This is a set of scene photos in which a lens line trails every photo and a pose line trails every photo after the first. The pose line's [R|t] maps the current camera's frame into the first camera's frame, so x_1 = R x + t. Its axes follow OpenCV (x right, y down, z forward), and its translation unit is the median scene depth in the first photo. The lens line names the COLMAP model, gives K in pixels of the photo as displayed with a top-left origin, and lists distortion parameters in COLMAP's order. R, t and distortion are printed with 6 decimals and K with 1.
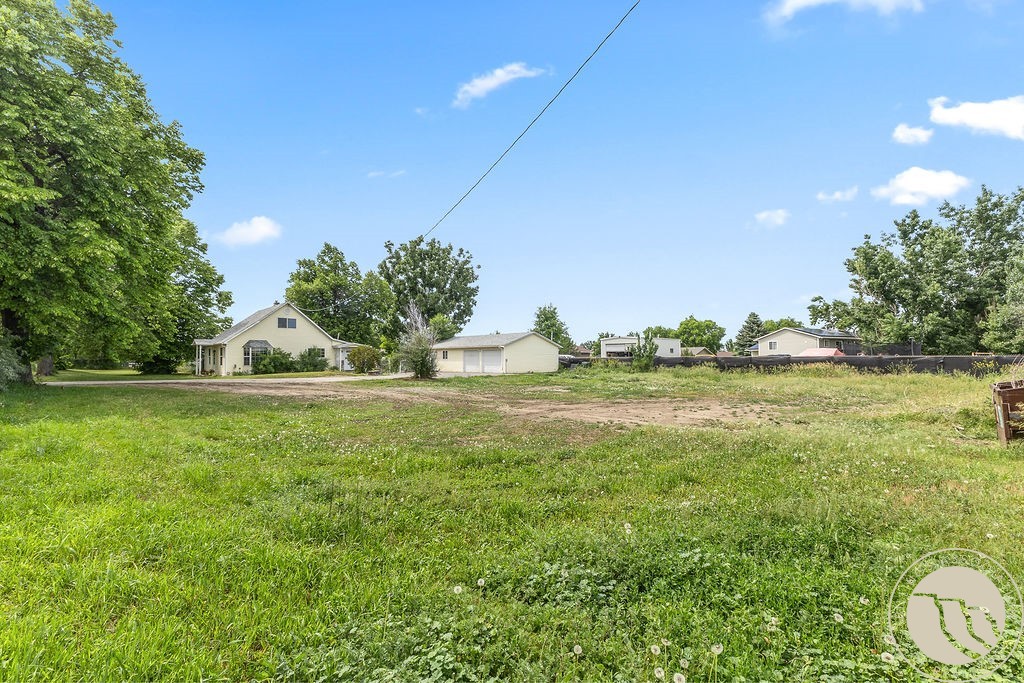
lens RADIAL K [[446.4, 0, 515.2], [0, 446.4, 341.3], [0, 0, 1]] dist [0.011084, 0.000789]
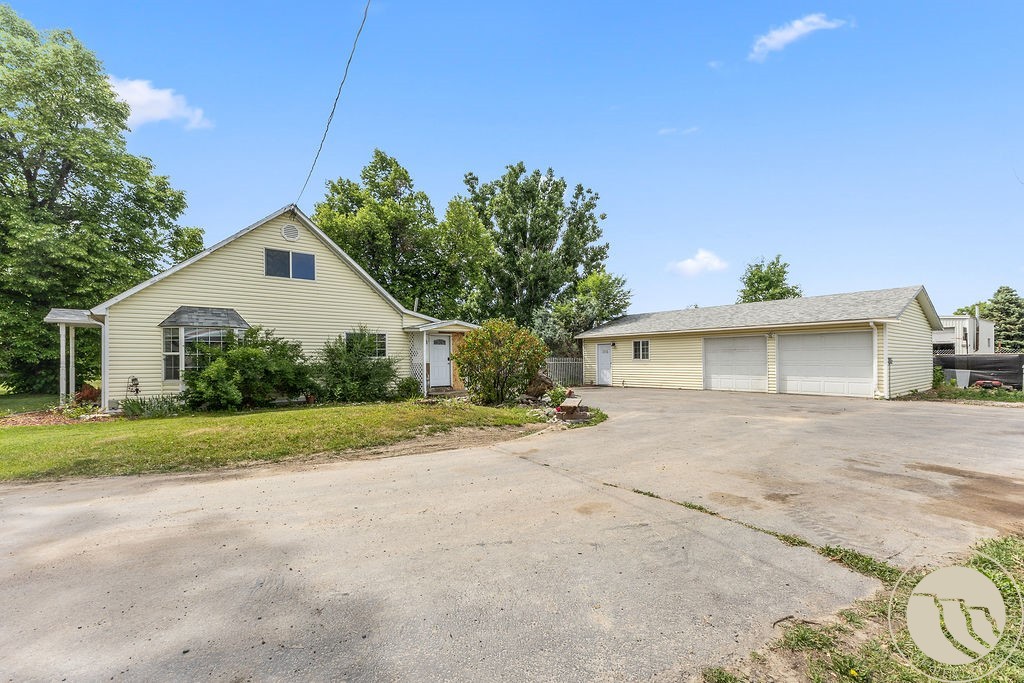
lens RADIAL K [[446.4, 0, 507.7], [0, 446.4, 344.0], [0, 0, 1]] dist [0.011084, 0.000789]
pose [[0.995091, -0.008918, -0.098563, -0.243403], [0.009189, 0.999955, 0.002293, 0.022157], [0.098539, -0.003188, 0.995128, 0.537084]]
